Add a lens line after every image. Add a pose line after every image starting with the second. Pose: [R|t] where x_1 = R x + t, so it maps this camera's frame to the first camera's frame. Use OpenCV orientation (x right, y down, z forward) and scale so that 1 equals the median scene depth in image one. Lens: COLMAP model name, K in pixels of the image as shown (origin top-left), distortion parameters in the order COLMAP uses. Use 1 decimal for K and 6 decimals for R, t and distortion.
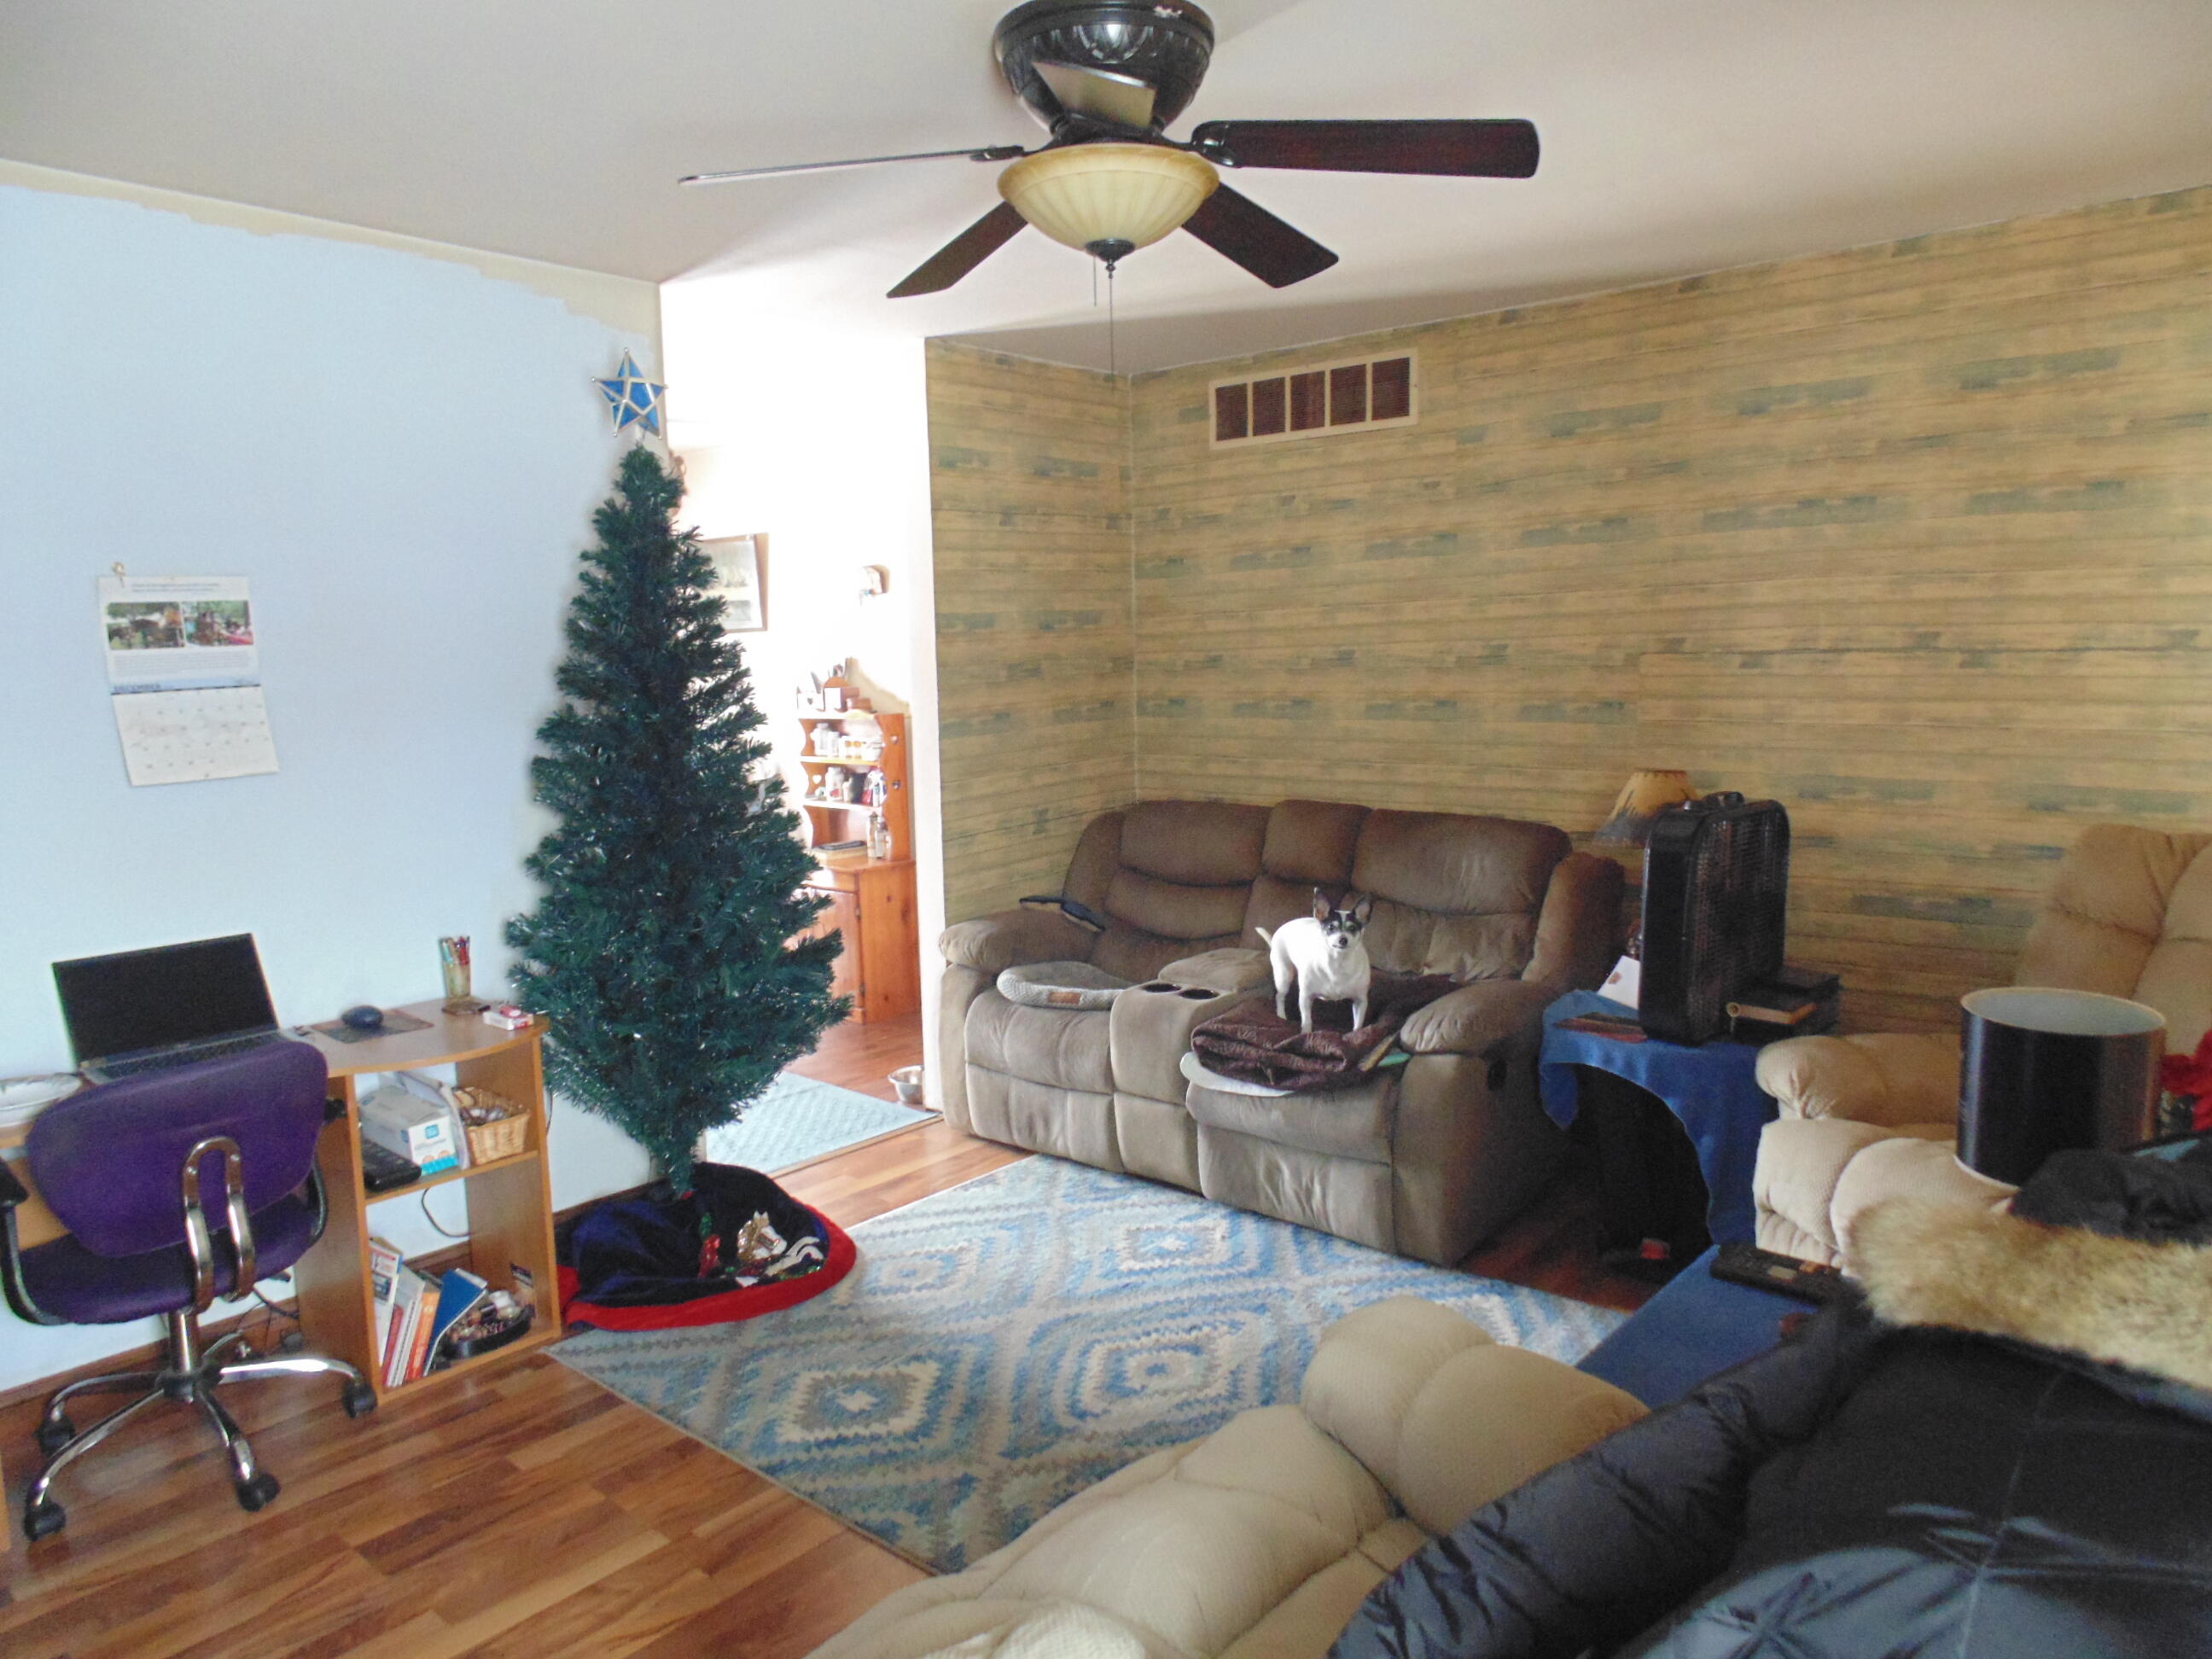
lens RADIAL K [[1469.6, 0, 1105.8], [0, 1469.6, 824.0], [0, 0, 1]] dist [-0.009769, -0.000931]
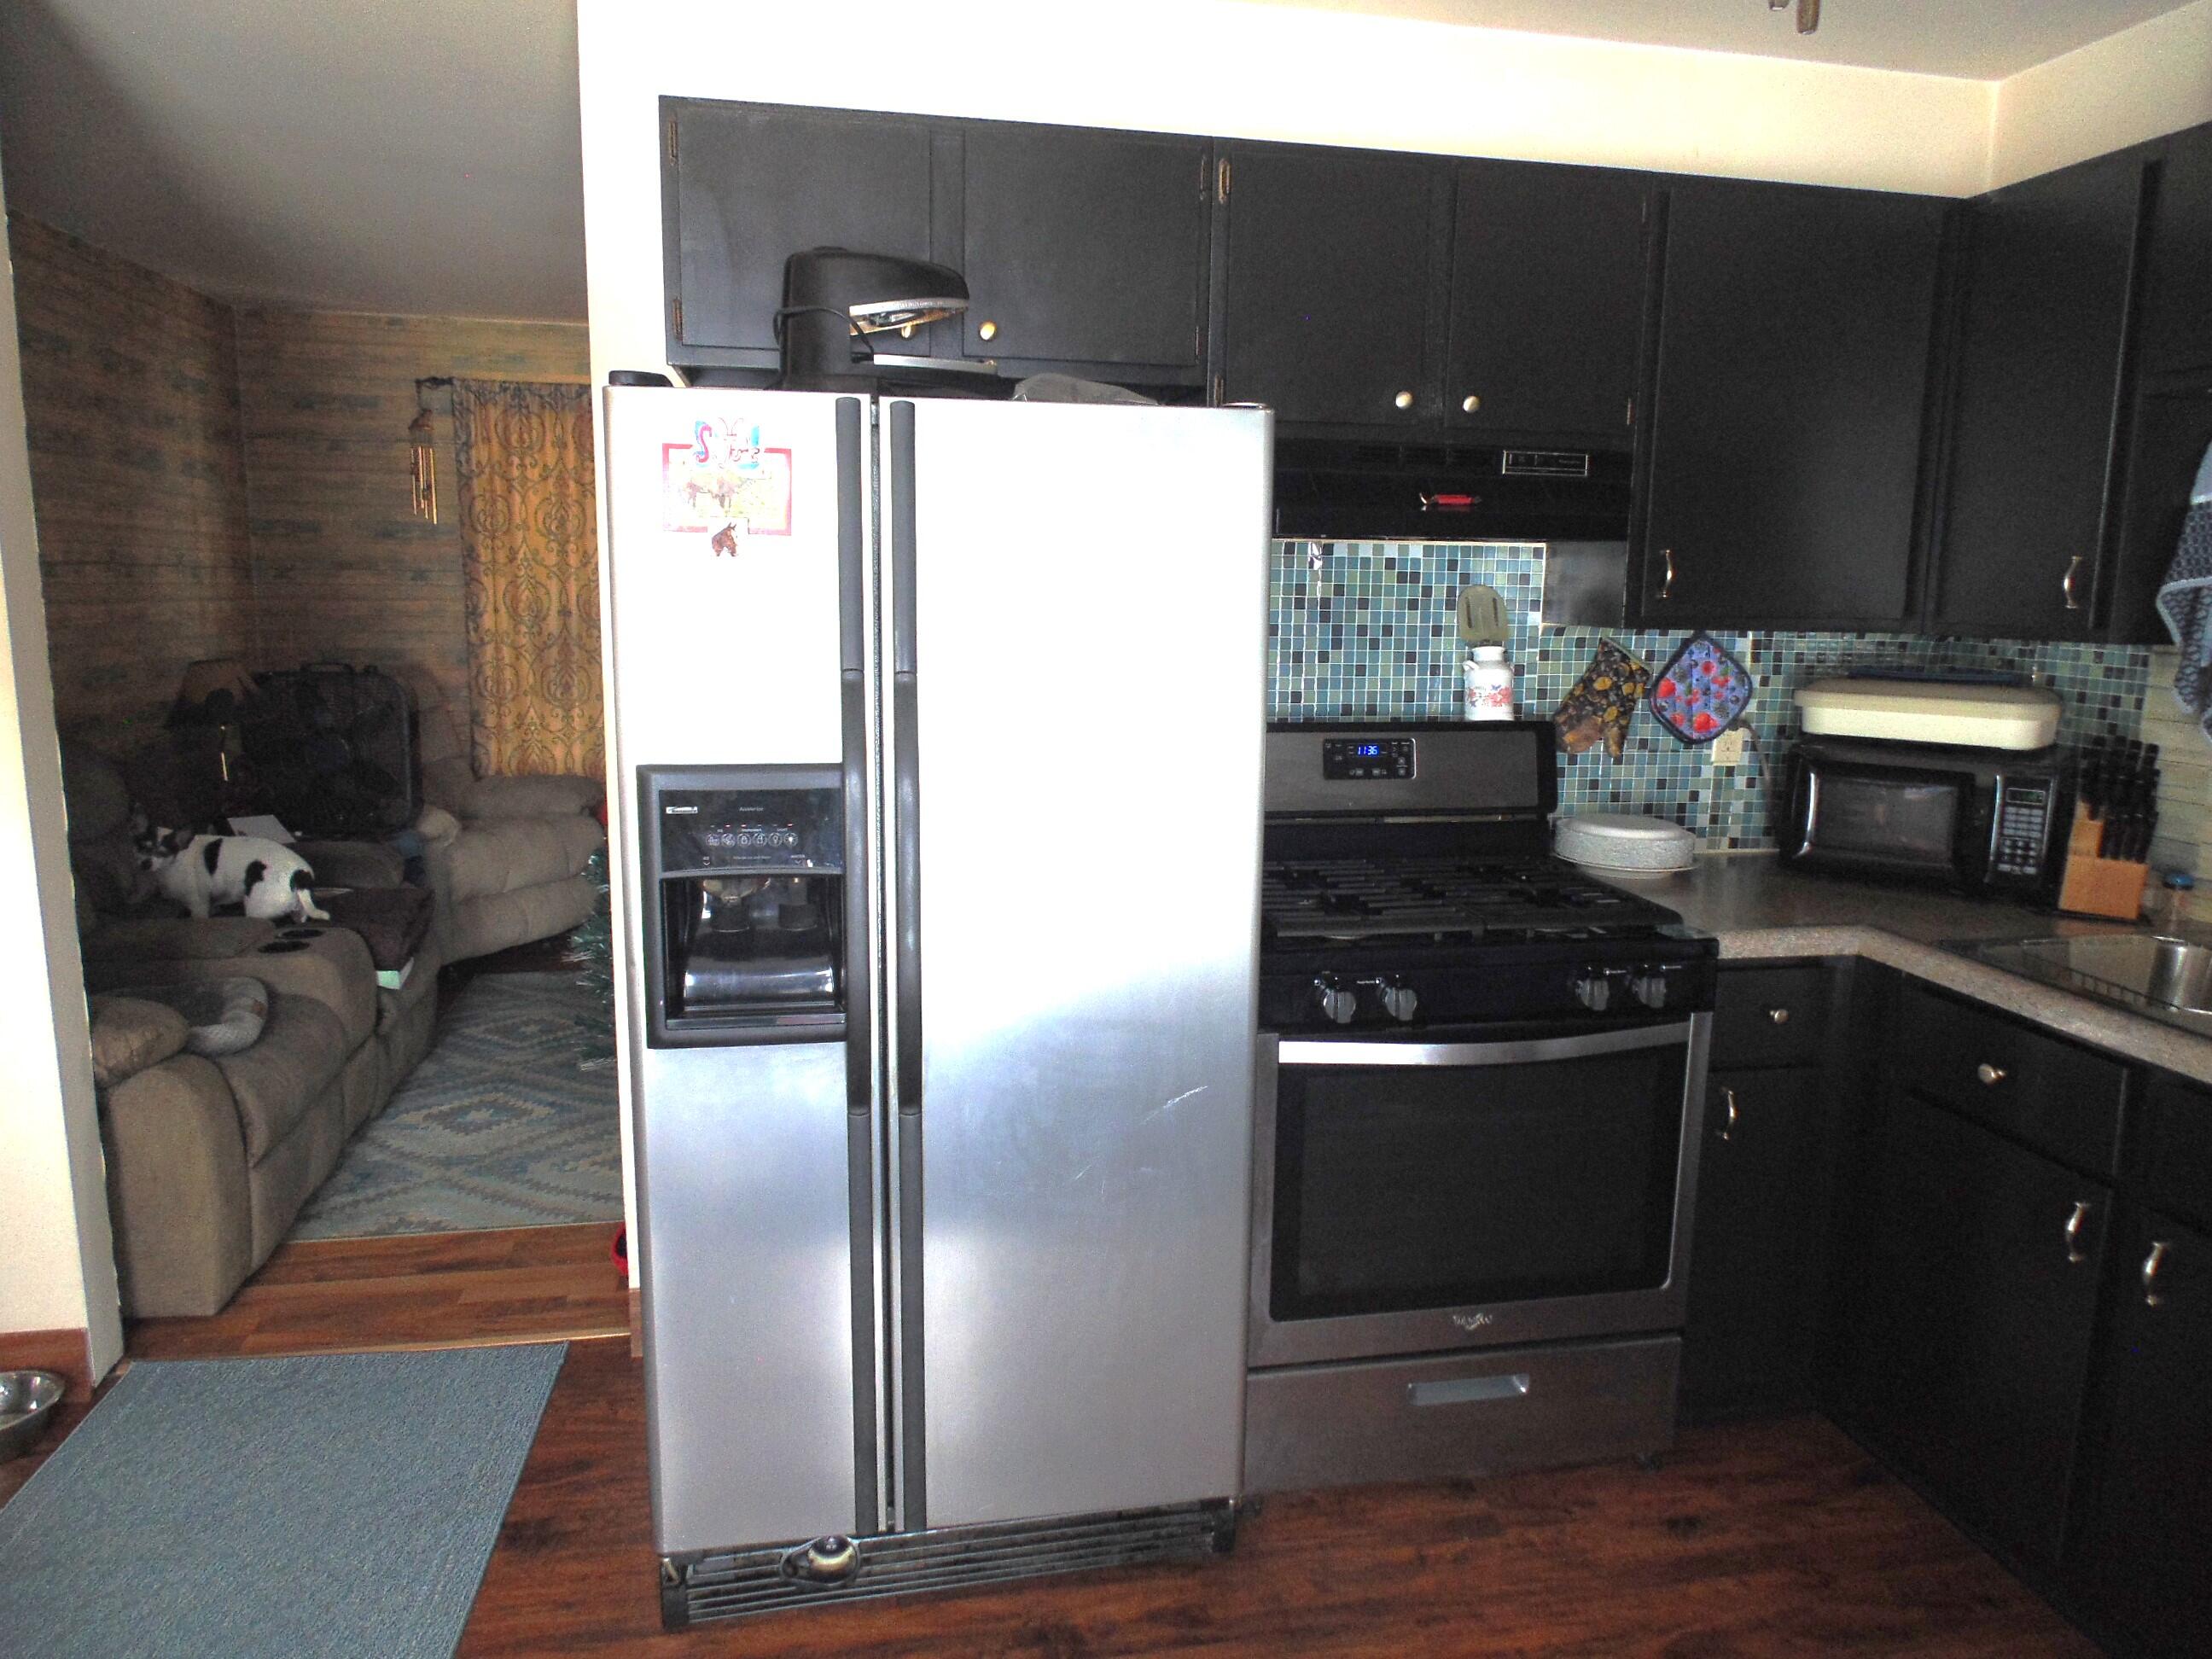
lens RADIAL K [[1469.6, 0, 1107.3], [0, 1469.6, 826.3], [0, 0, 1]] dist [-0.009769, -0.000931]
pose [[-0.785186, -0.094084, 0.612072, -0.915975], [0.074387, 0.966905, 0.244052, -0.137996], [-0.614777, 0.237156, -0.752201, 1.426377]]
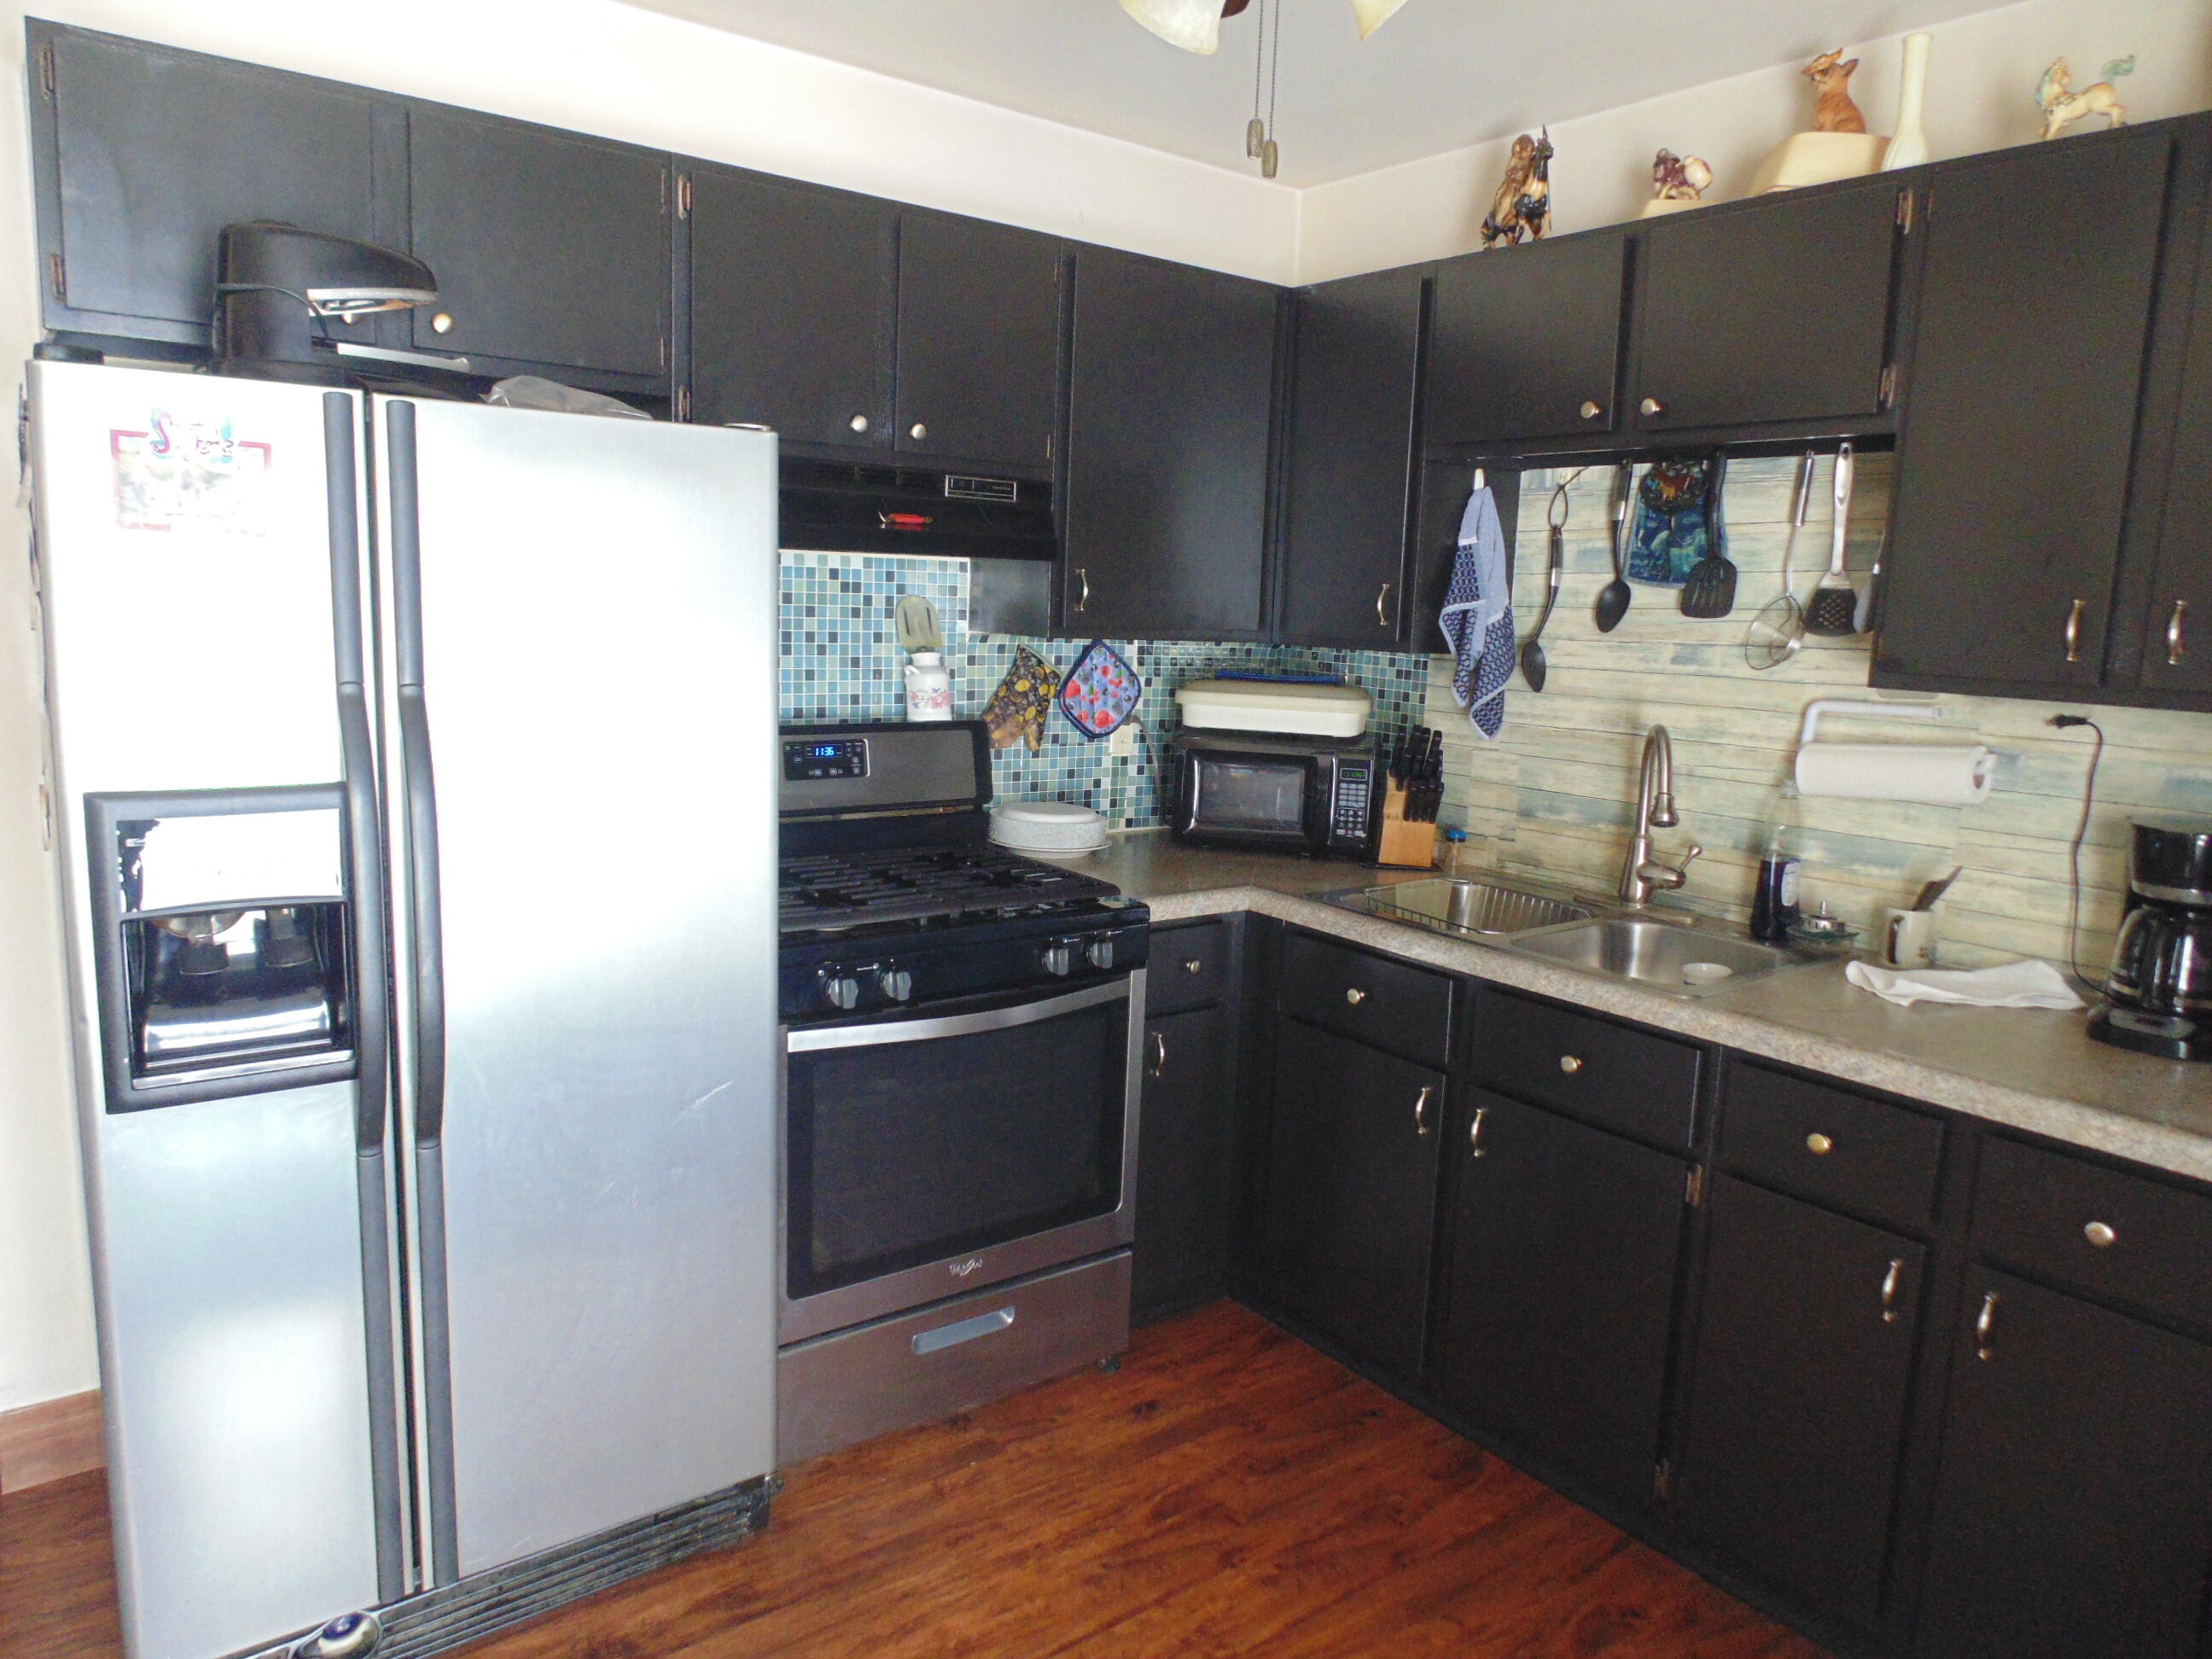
lens RADIAL K [[1469.6, 0, 1102.1], [0, 1469.6, 827.9], [0, 0, 1]] dist [-0.009769, -0.000931]
pose [[-0.976329, -0.050941, 0.210208, -0.816926], [0.007201, 0.963674, 0.266983, -0.170431], [-0.216172, 0.262177, -0.940496, 1.571703]]
